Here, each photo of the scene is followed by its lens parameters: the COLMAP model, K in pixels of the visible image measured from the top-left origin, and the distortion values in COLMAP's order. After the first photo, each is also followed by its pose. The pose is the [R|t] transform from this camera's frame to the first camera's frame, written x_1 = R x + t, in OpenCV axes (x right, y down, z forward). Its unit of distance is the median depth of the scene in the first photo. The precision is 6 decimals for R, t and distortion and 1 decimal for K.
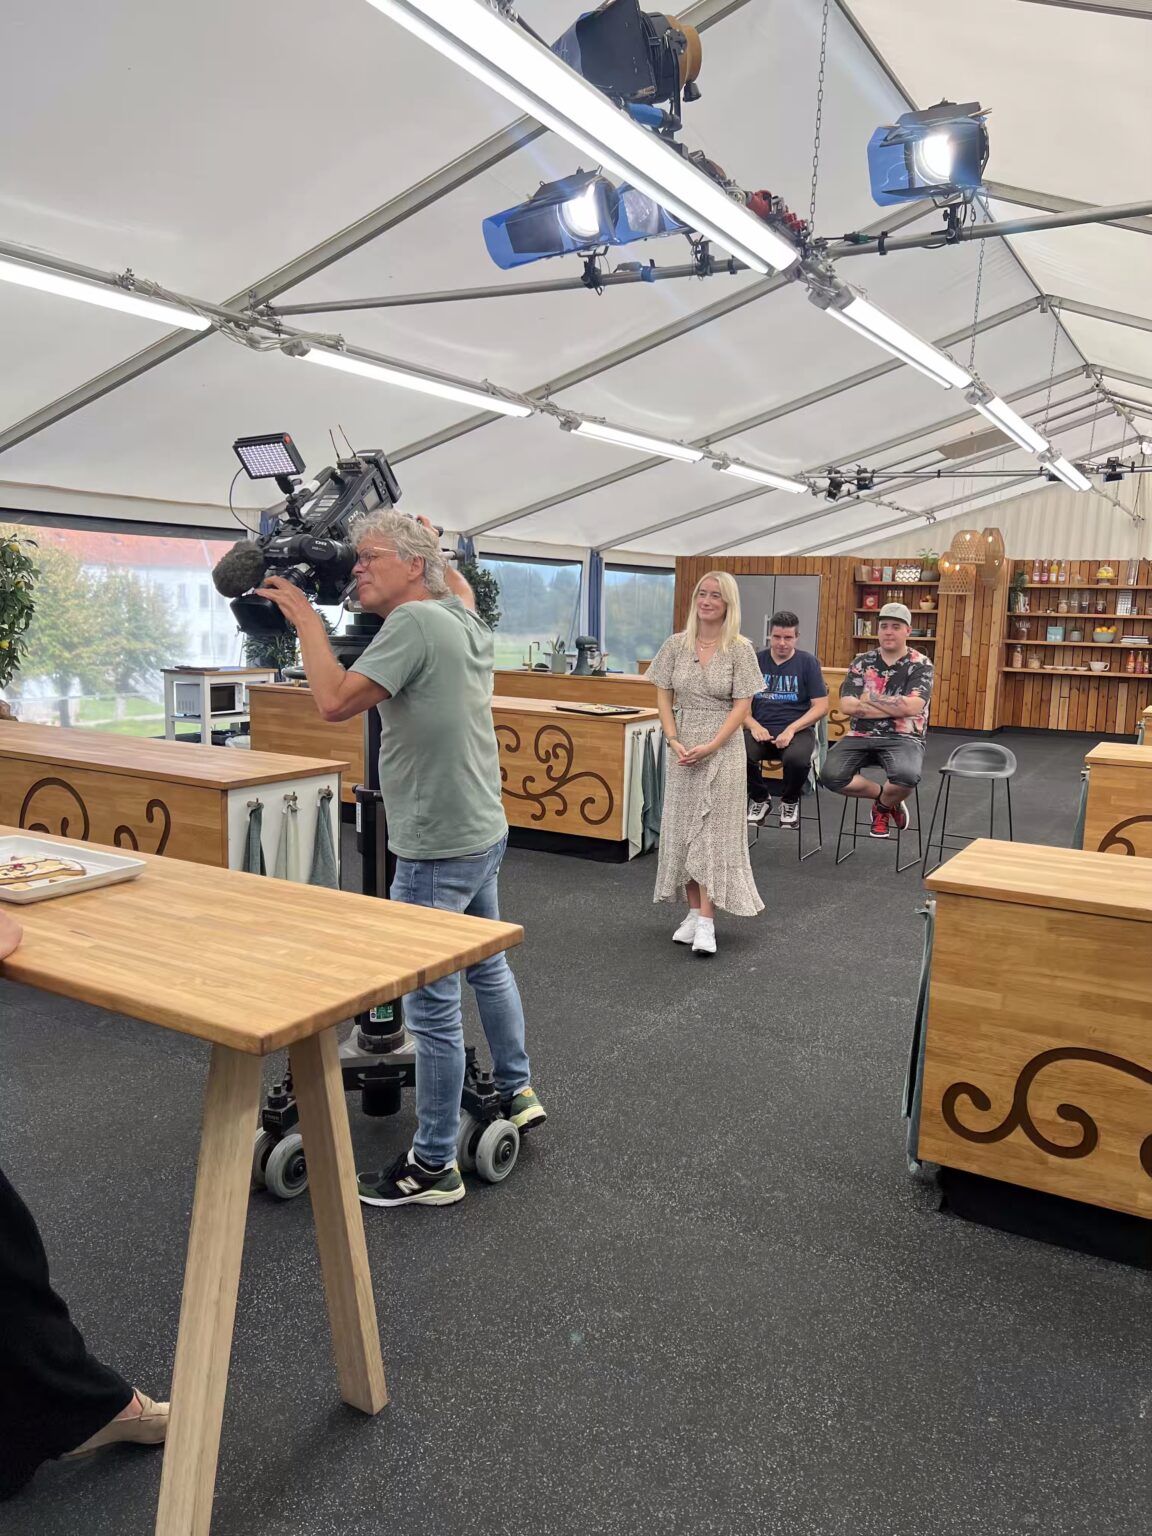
lens RADIAL K [[1149.9, 0, 576.6], [0, 1149.9, 780.7], [0, 0, 1]] dist [0.058009, -0.064390]
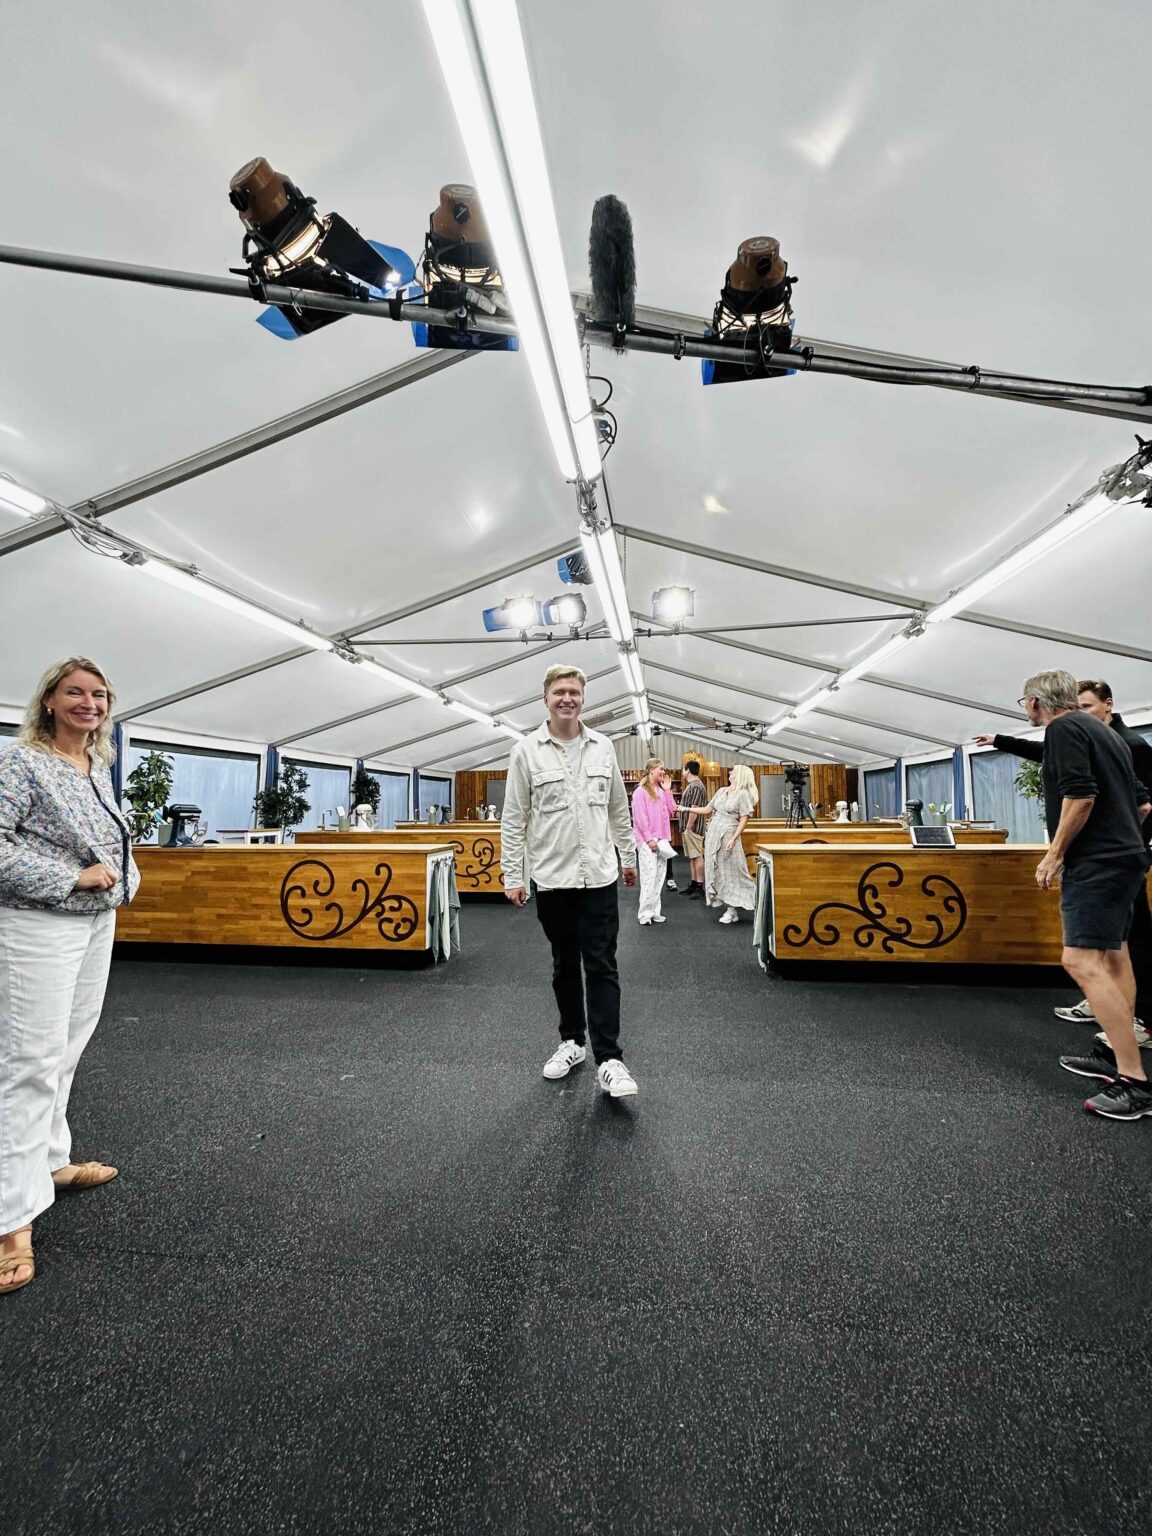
lens RADIAL K [[615.0, 0, 572.9], [0, 615.0, 767.9], [0, 0, 1]] dist [-0.003328, -0.000399]
pose [[0.926766, -0.010672, 0.375488, -0.148846], [0.090585, 0.976445, -0.195828, 0.030645], [-0.364553, 0.215500, 0.905903, -0.042437]]
